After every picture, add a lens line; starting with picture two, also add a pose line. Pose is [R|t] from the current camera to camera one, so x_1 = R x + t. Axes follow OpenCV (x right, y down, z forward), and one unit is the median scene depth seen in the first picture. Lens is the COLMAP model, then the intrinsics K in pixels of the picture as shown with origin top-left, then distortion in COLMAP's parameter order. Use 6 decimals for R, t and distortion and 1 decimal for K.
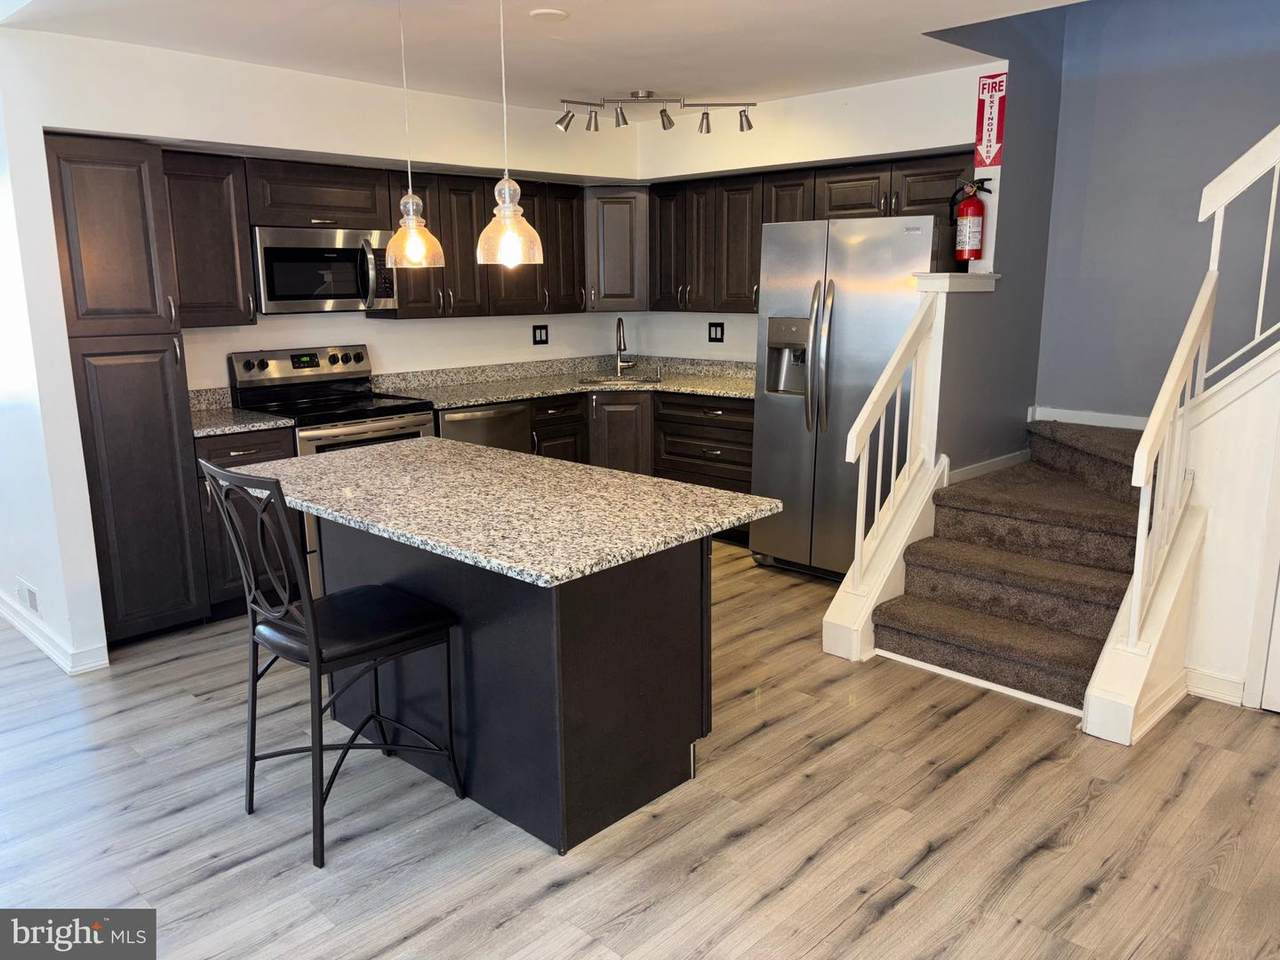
lens RADIAL K [[964.6, 0, 642.1], [0, 964.6, 478.1], [0, 0, 1]] dist [0.024119, -0.001651]
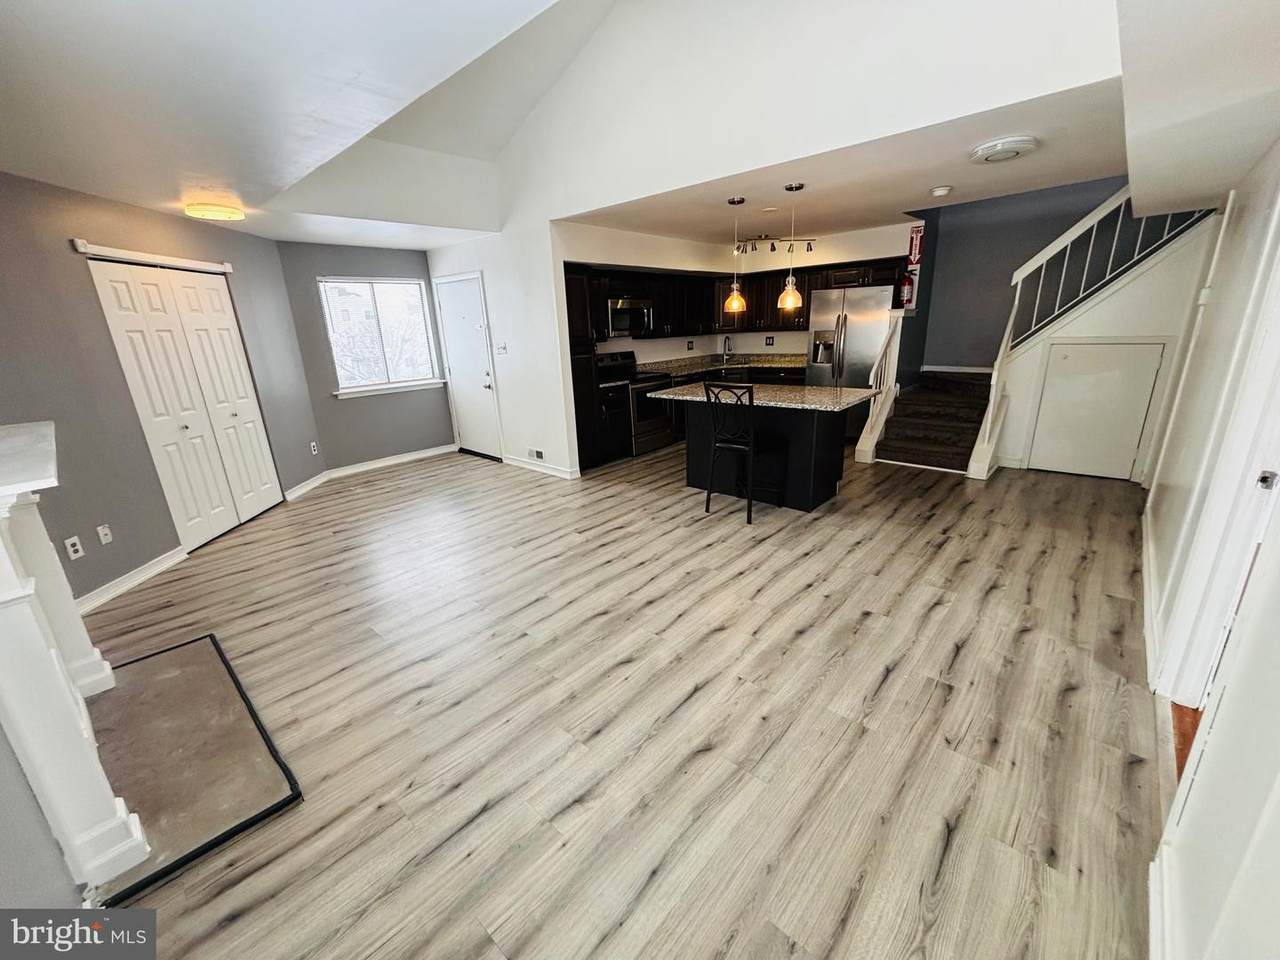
lens RADIAL K [[512.1, 0, 637.2], [0, 512.1, 483.9], [0, 0, 1]] dist [-0.014462, -0.000036]
pose [[0.999119, -0.040409, 0.011288, -0.383387], [0.039165, 0.994756, 0.094476, 0.082558], [-0.015046, -0.093951, 0.995463, -0.325289]]
